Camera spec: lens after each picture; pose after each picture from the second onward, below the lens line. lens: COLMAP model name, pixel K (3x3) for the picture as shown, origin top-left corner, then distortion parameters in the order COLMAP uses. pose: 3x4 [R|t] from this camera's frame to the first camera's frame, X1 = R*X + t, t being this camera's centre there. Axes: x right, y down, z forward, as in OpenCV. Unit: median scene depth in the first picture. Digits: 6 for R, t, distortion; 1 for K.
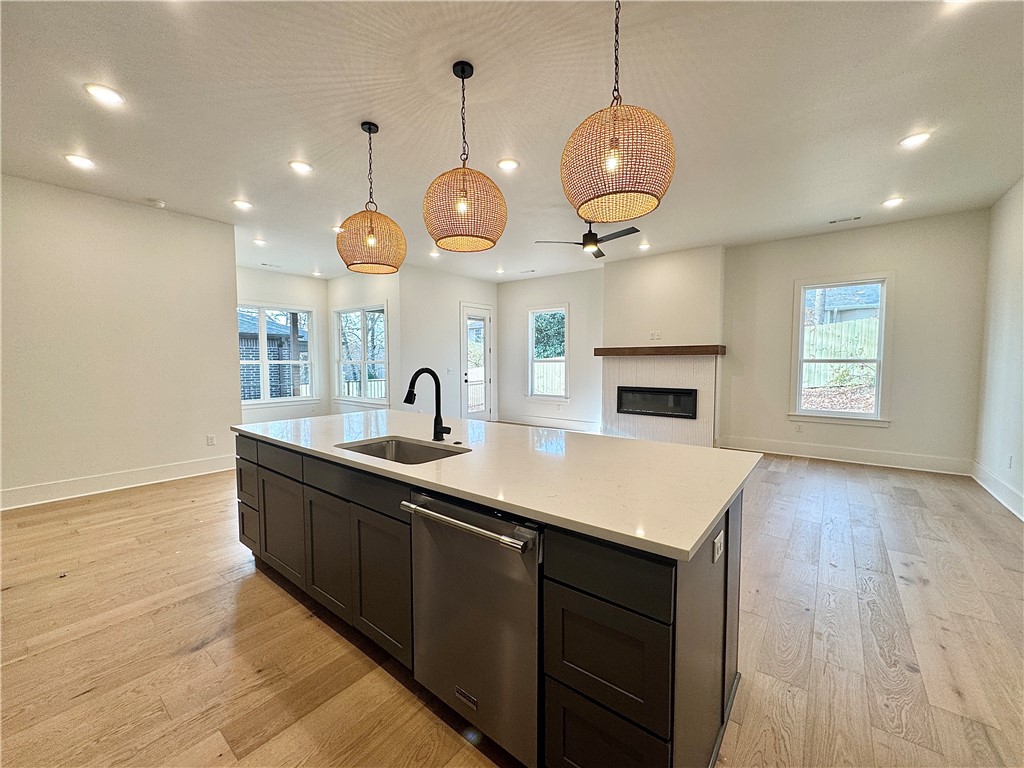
lens RADIAL K [[408.9, 0, 513.1], [0, 408.9, 384.2], [0, 0, 1]] dist [-0.002790, -0.000011]
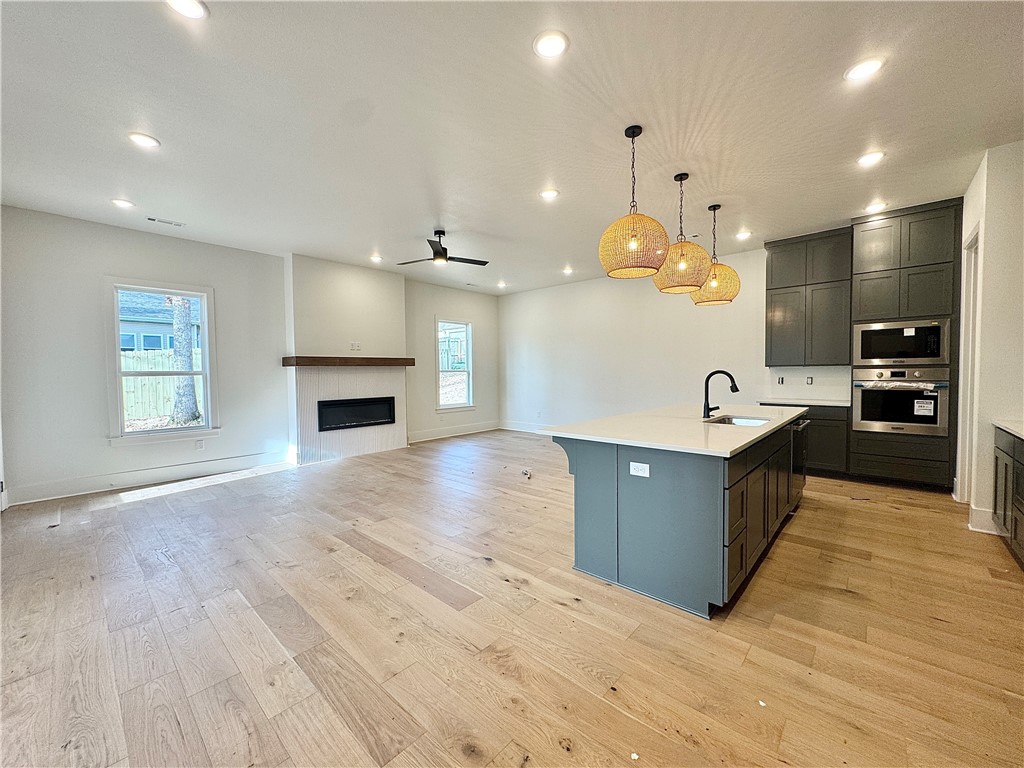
lens RADIAL K [[408.9, 0, 510.3], [0, 408.9, 383.7], [0, 0, 1]] dist [-0.002790, -0.000011]
pose [[0.075178, -0.029581, 0.996731, -0.640718], [0.066985, 0.997452, 0.024550, -0.028437], [-0.994918, 0.064921, 0.076968, 0.584422]]
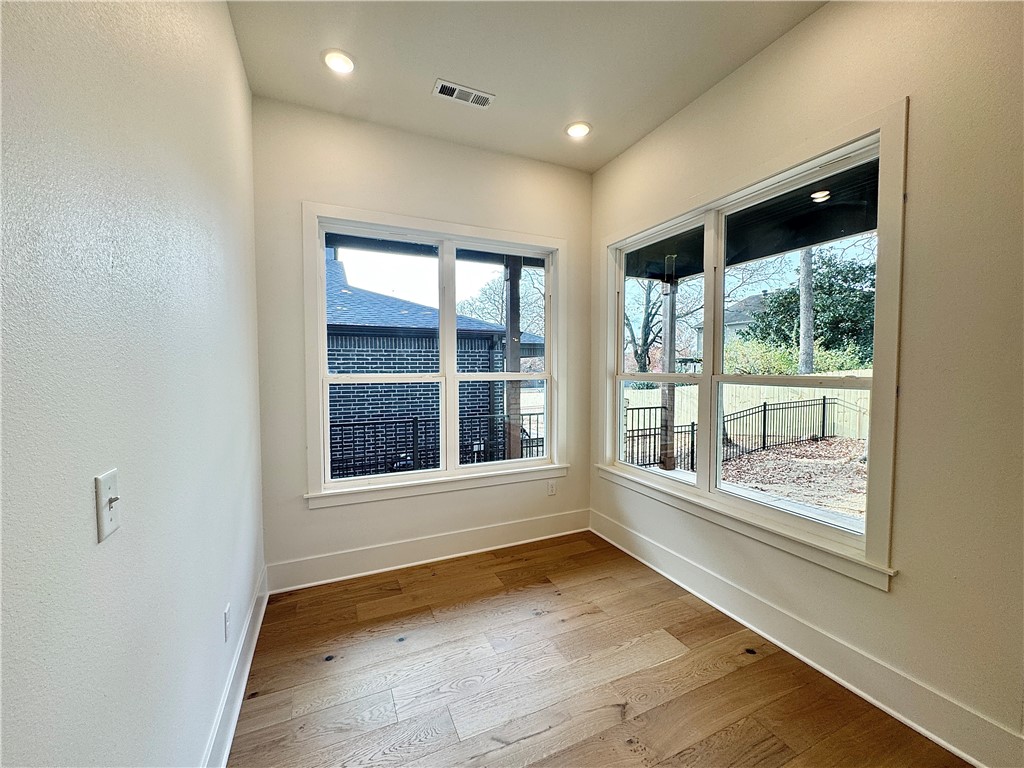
lens RADIAL K [[408.9, 0, 513.4], [0, 408.9, 379.3], [0, 0, 1]] dist [-0.002790, -0.000011]
pose [[0.891378, 0.011606, -0.453112, -0.453795], [-0.023393, 0.999518, -0.020418, -0.054539], [0.452656, 0.028800, 0.891220, 0.819060]]
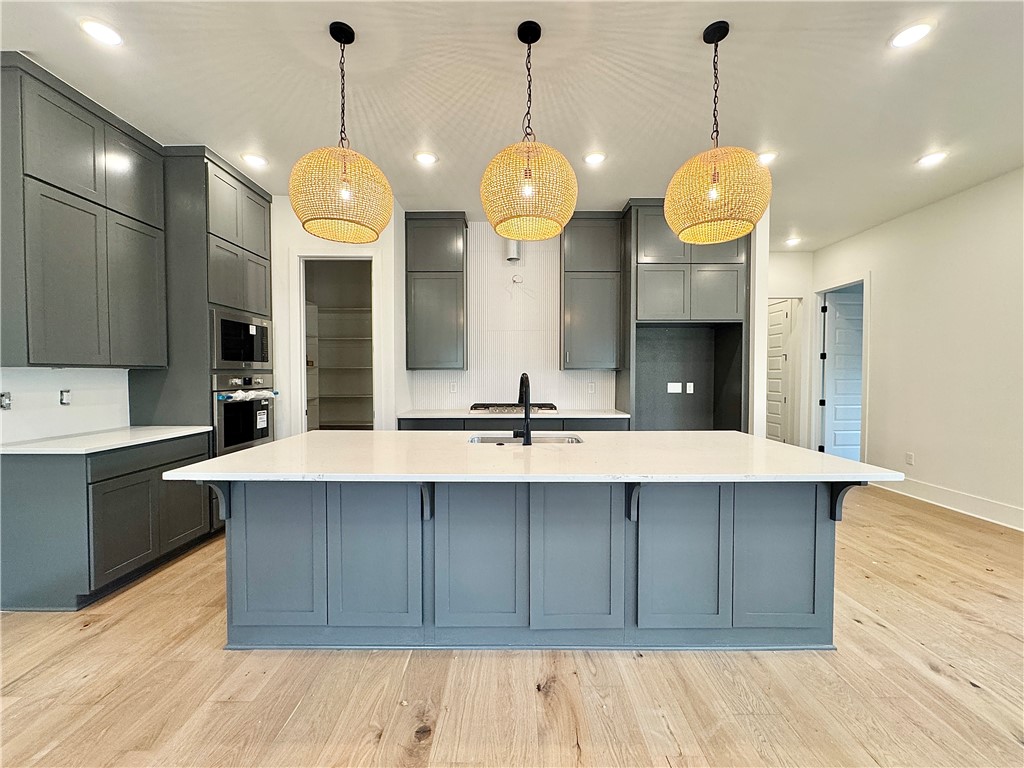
lens RADIAL K [[408.9, 0, 512.4], [0, 408.9, 385.7], [0, 0, 1]] dist [-0.002790, -0.000011]
pose [[-0.787668, 0.020202, -0.615769, 0.168732], [-0.033133, 0.996627, 0.075079, -0.031012], [0.615208, 0.079540, -0.784342, 0.639706]]
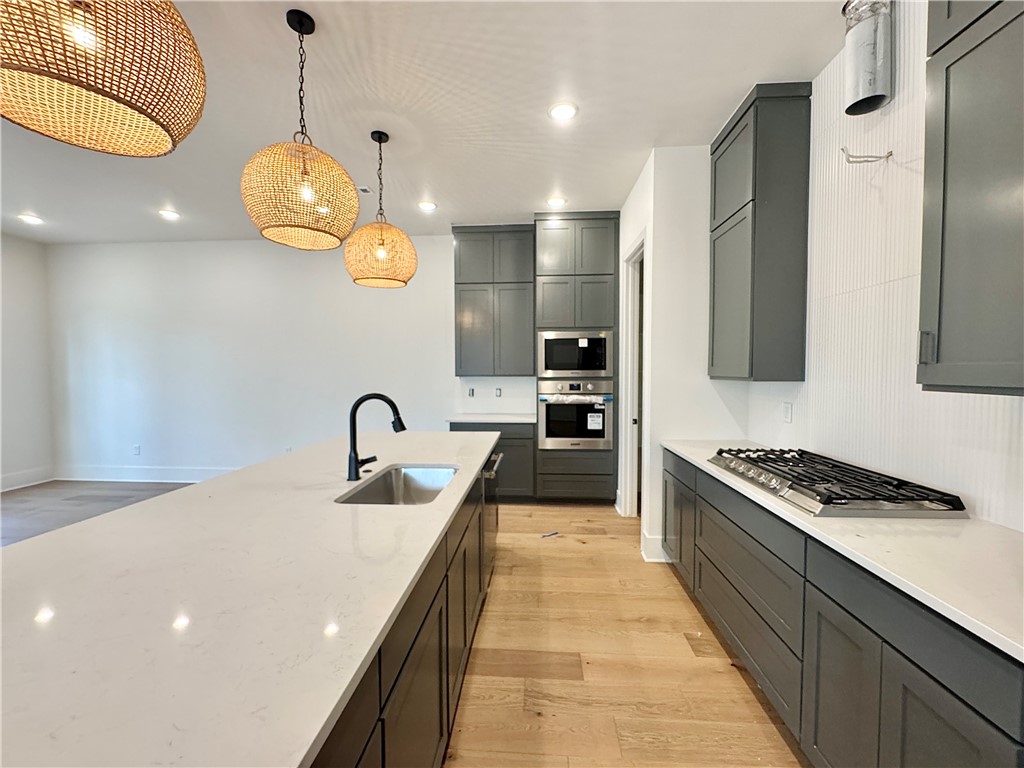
lens RADIAL K [[408.9, 0, 509.4], [0, 408.9, 388.1], [0, 0, 1]] dist [-0.002790, -0.000011]
pose [[-0.560449, -0.031445, 0.827591, -0.381026], [0.051267, 0.996045, 0.072564, -0.034756], [-0.826600, 0.083097, -0.556621, 0.431798]]
